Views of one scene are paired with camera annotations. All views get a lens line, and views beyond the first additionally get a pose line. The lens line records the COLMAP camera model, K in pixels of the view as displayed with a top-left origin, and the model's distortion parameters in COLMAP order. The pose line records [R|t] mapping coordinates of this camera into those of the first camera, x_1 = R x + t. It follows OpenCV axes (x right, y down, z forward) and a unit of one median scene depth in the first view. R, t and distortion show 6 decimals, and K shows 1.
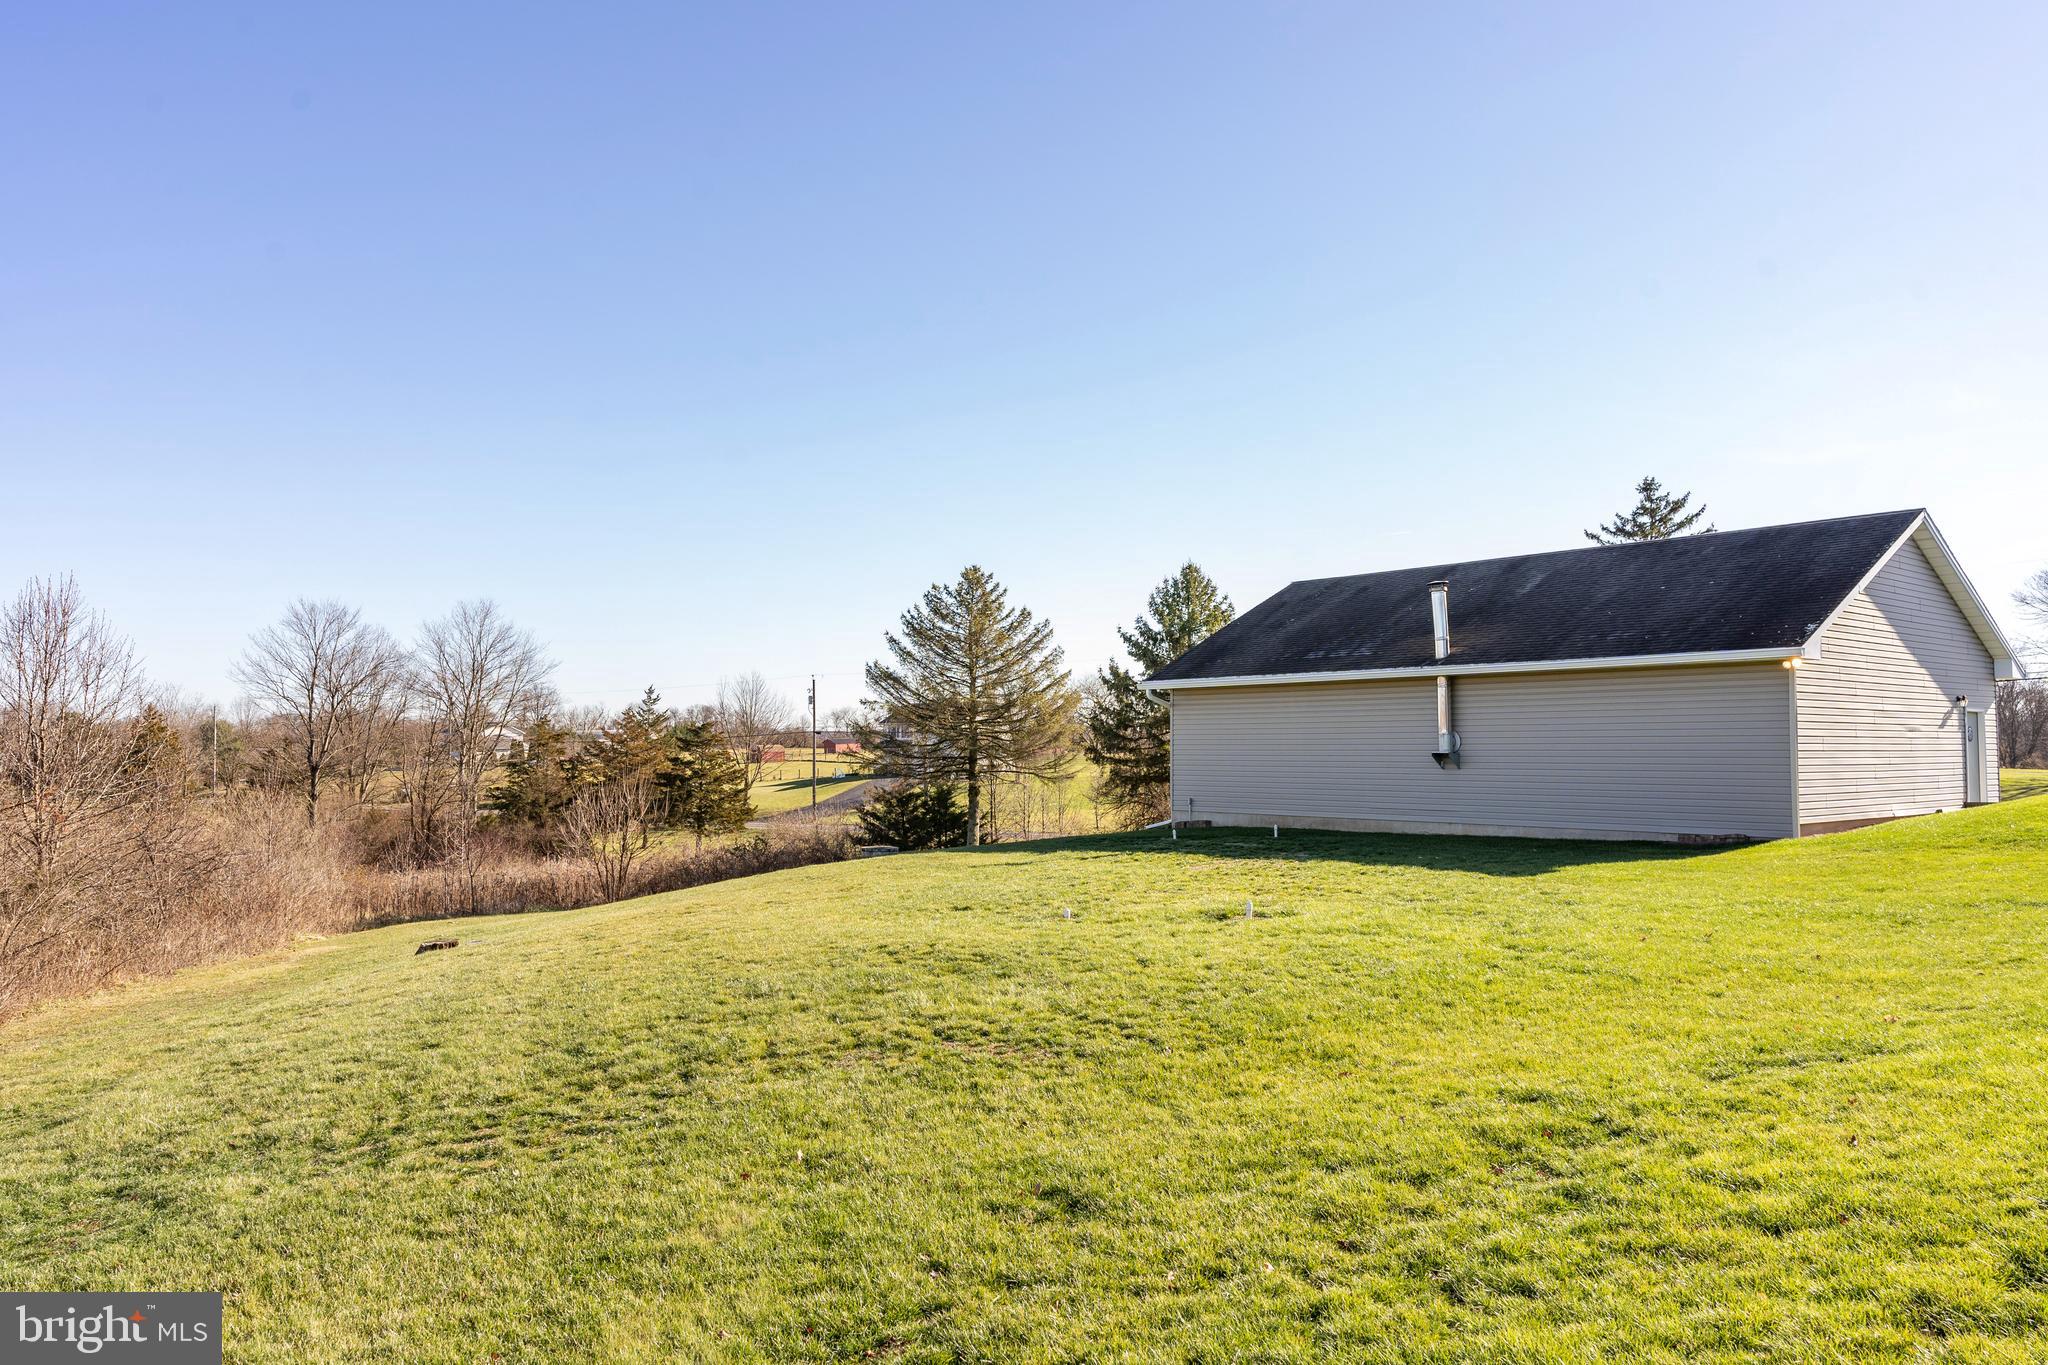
lens RADIAL K [[1350.6, 0, 1021.0], [0, 1350.6, 685.5], [0, 0, 1]] dist [0.002035, 0.000360]
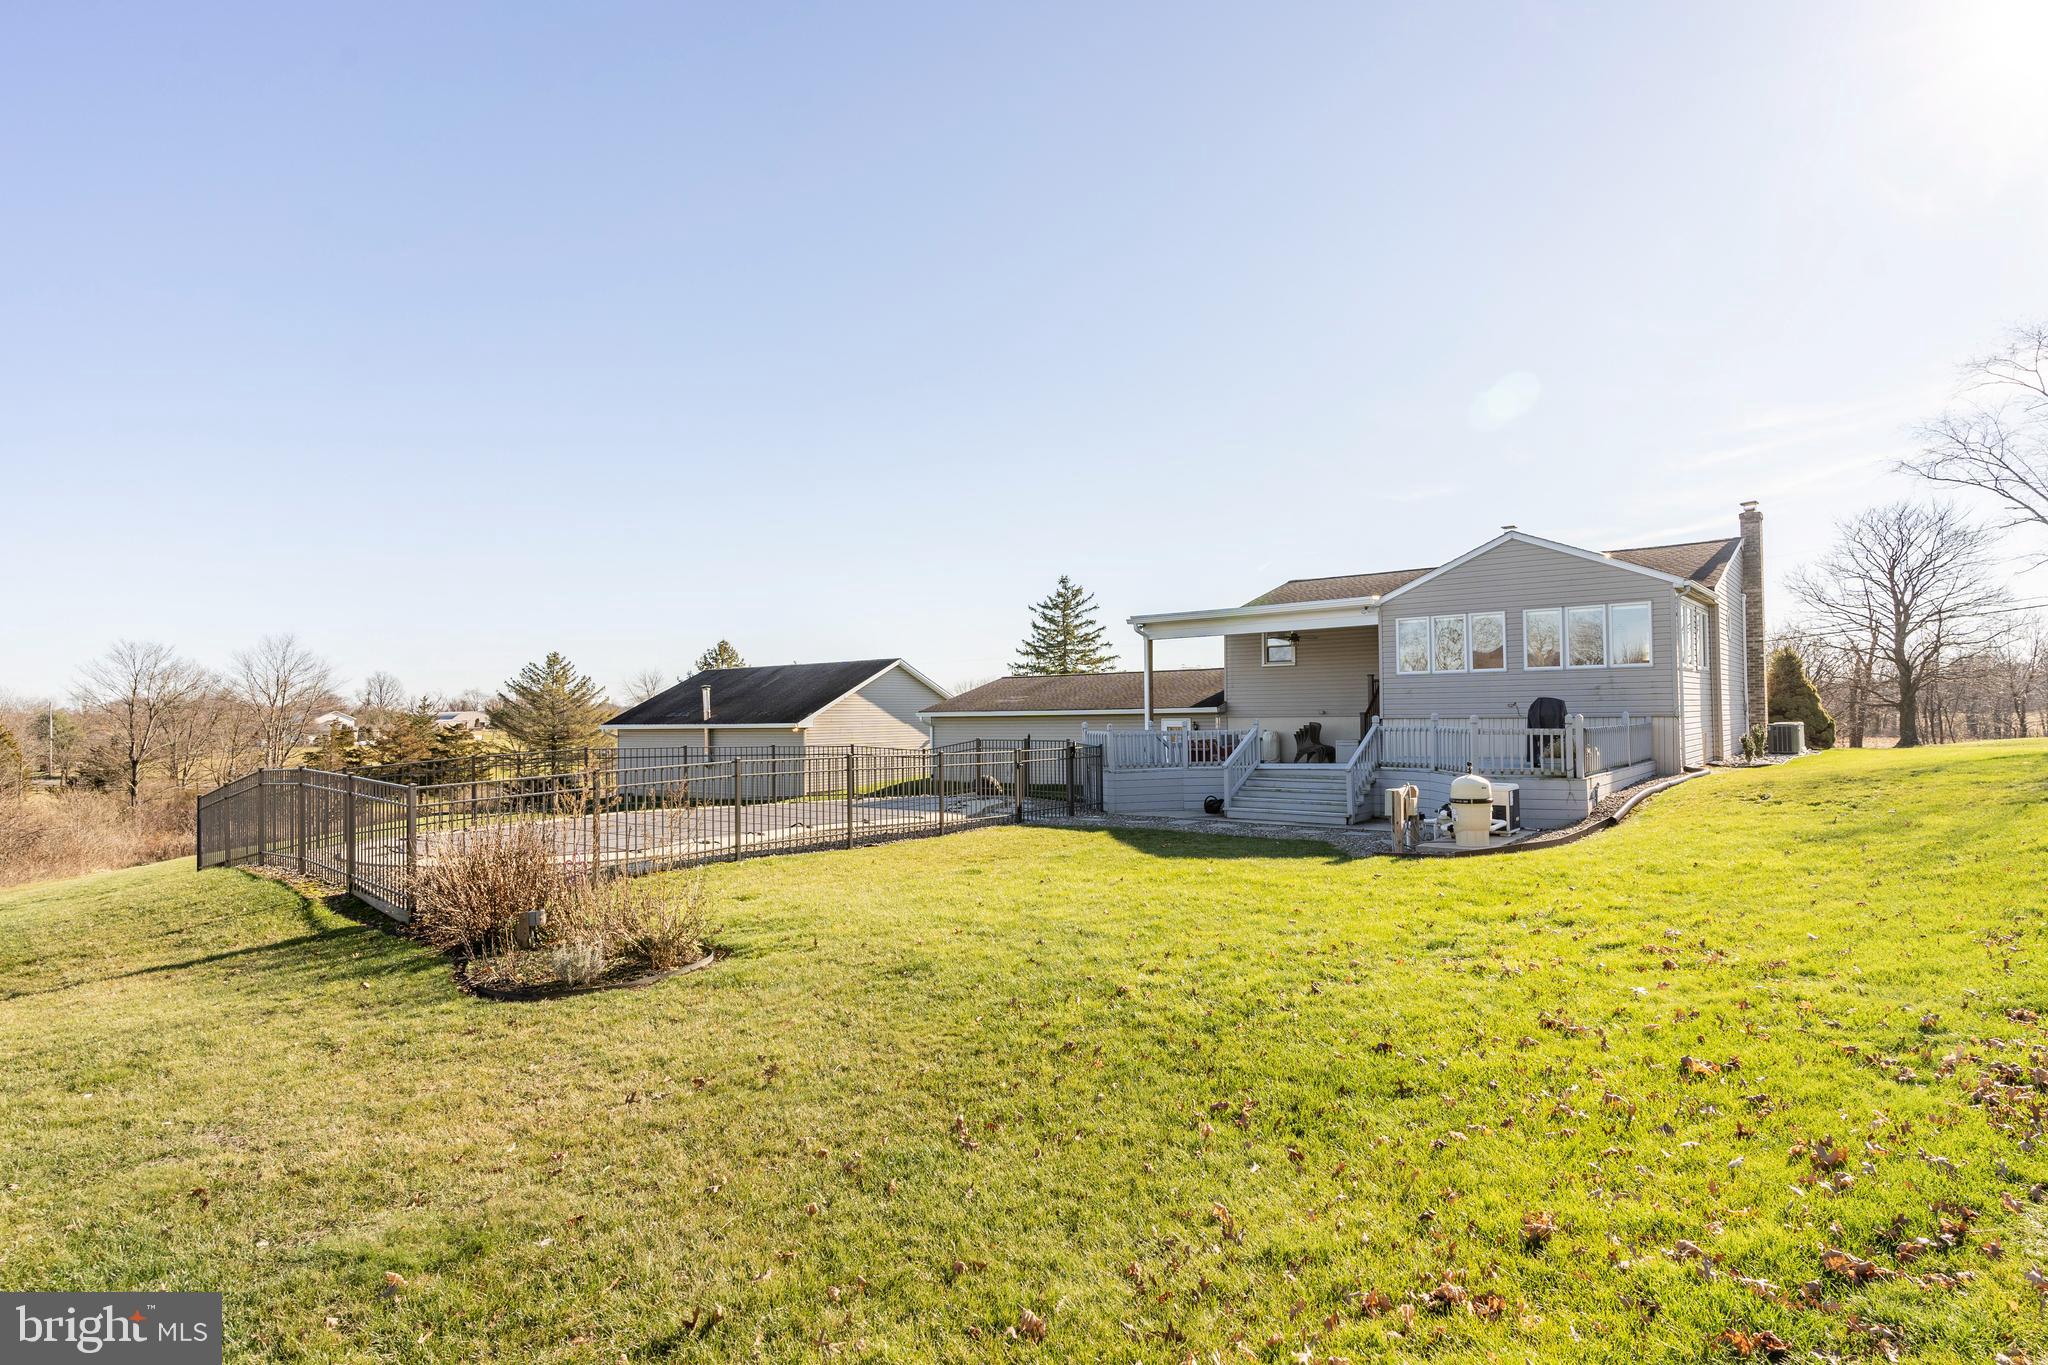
lens RADIAL K [[942.5, 0, 1021.2], [0, 942.5, 688.4], [0, 0, 1]] dist [-0.010712, -0.000330]
pose [[0.964228, -0.003586, 0.265050, 0.093249], [0.001537, 0.999967, 0.007935, -0.019534], [-0.265070, -0.007244, 0.964202, -0.150405]]
